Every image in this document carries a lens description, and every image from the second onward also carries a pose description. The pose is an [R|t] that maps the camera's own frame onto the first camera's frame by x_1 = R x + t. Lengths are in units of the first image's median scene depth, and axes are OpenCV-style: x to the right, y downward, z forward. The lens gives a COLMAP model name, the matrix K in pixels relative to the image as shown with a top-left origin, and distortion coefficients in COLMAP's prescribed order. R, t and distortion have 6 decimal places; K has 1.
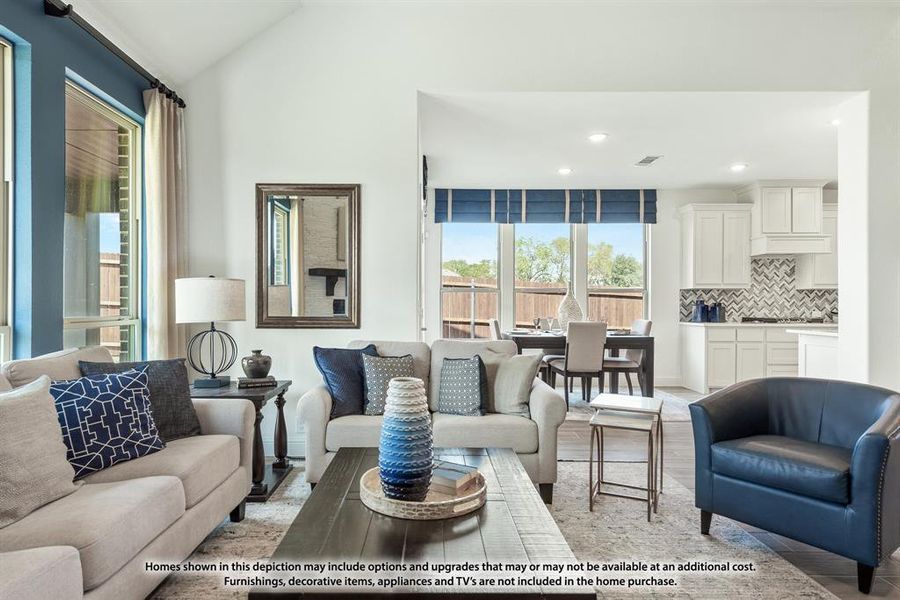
lens RADIAL K [[518.1, 0, 431.5], [0, 518.1, 307.6], [0, 0, 1]] dist [0.024946, -0.012856]
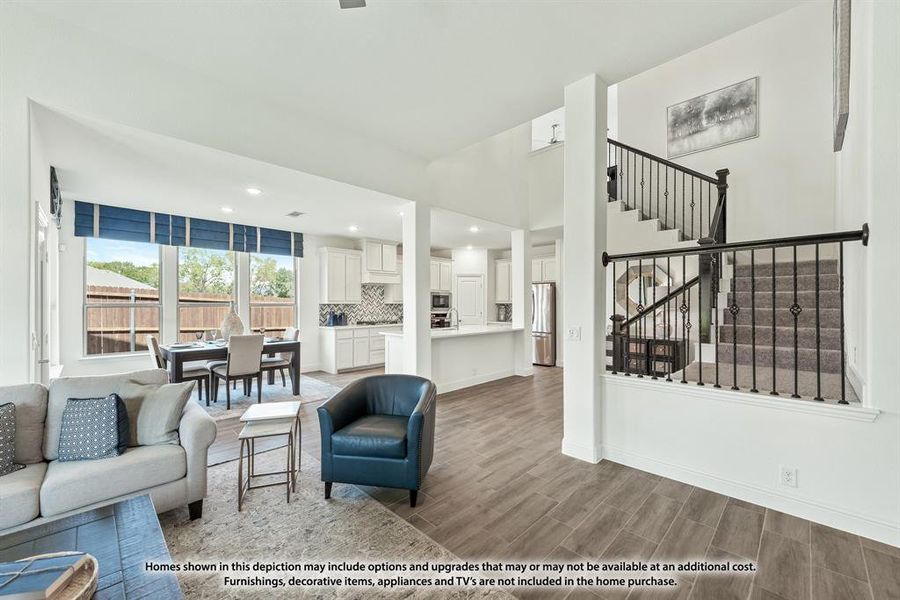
lens RADIAL K [[353.9, 0, 451.3], [0, 353.9, 303.5], [0, 0, 1]] dist [0.011645, -0.001837]
pose [[0.704849, -0.007291, 0.709320, 0.027996], [0.004572, 0.999973, 0.005736, -0.038383], [-0.709343, -0.000800, 0.704863, 0.027369]]
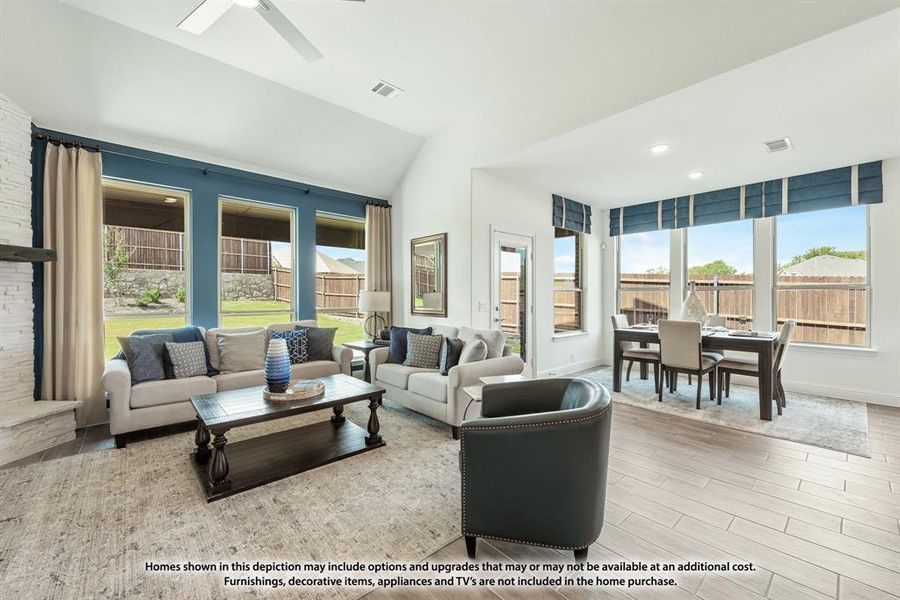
lens RADIAL K [[353.9, 0, 435.6], [0, 353.9, 296.5], [0, 0, 1]] dist [0.011645, -0.001837]
pose [[0.643634, 0.000468, -0.765333, 0.402344], [0.000305, 1.000000, 0.000867, -0.017409], [0.765333, -0.000791, 0.643634, 0.116149]]
